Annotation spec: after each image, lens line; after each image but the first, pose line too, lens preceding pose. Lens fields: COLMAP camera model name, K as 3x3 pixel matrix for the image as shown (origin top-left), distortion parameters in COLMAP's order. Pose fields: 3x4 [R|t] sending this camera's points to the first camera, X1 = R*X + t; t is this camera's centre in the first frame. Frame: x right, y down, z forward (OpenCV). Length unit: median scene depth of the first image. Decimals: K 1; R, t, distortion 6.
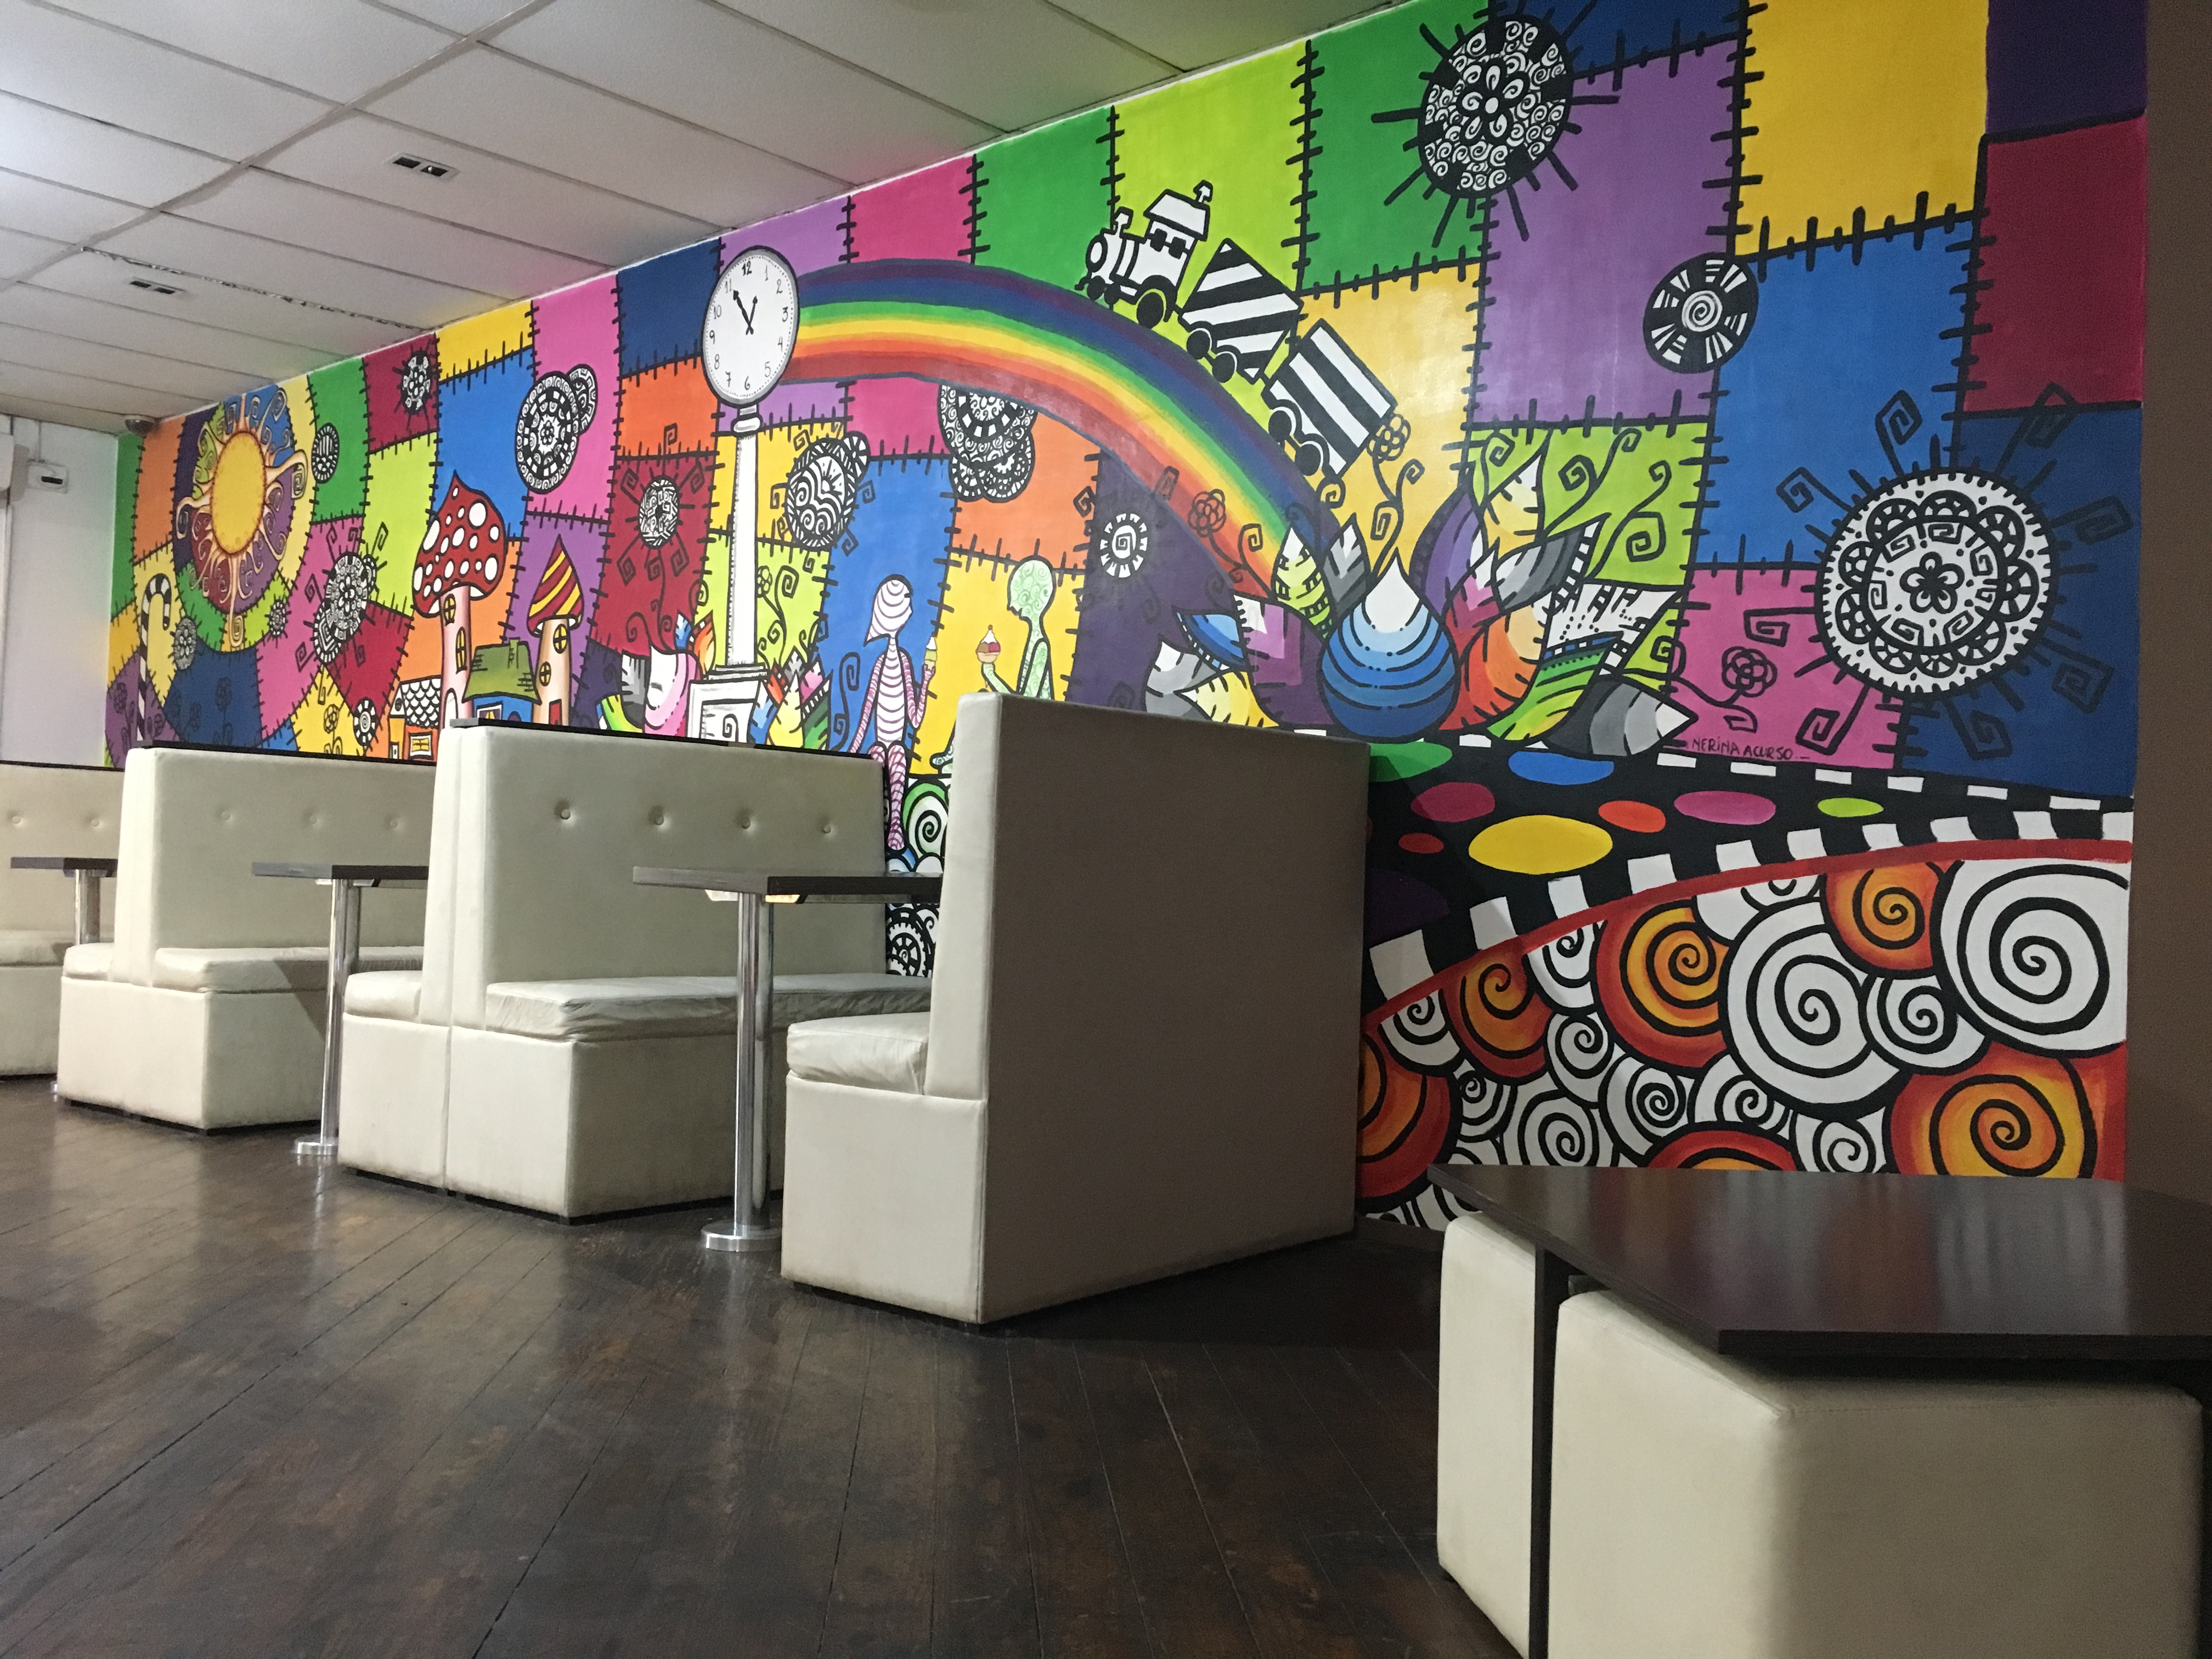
lens RADIAL K [[1874.6, 0, 1106.0], [0, 1874.6, 829.5], [0, 0, 1]] dist [0.090827, -0.129386]
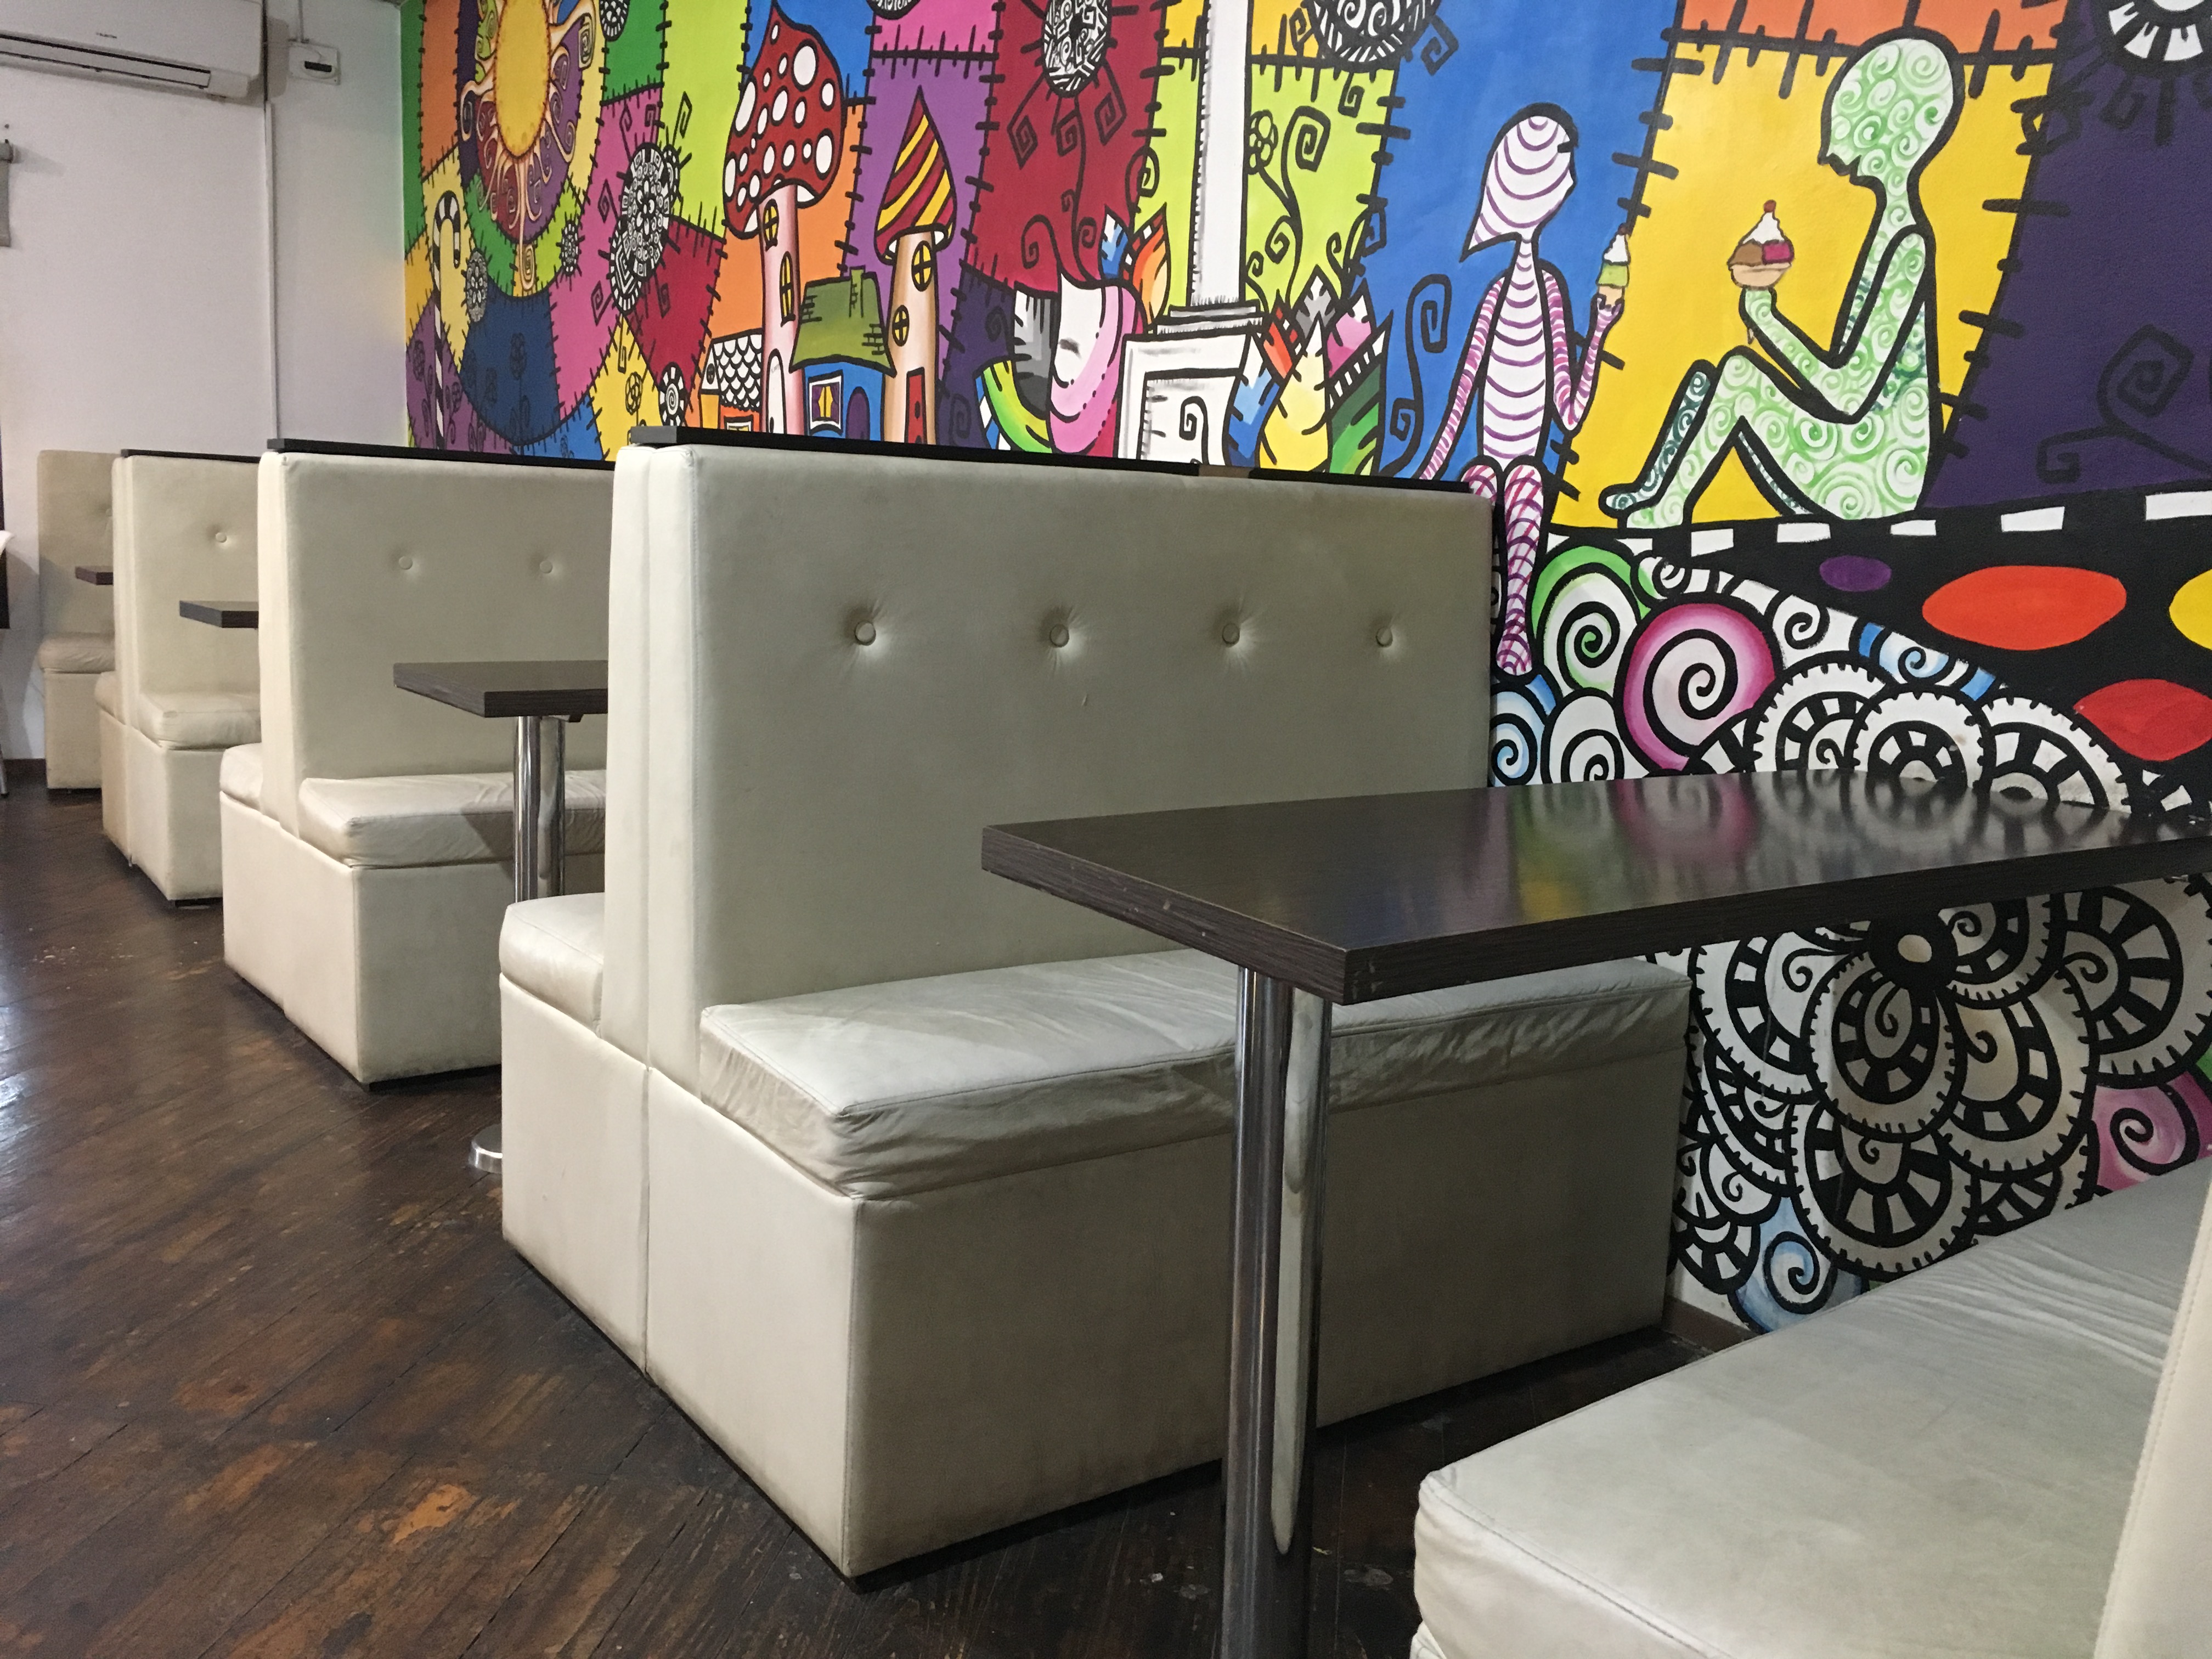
lens RADIAL K [[1879.5, 0, 1107.0], [0, 1879.5, 813.3], [0, 0, 1]] dist [0.086260, -0.115207]
pose [[0.974273, 0.046693, -0.220483, -0.095539], [-0.007886, 0.984766, 0.173703, -0.036744], [0.225235, -0.167495, 0.959799, 0.435481]]
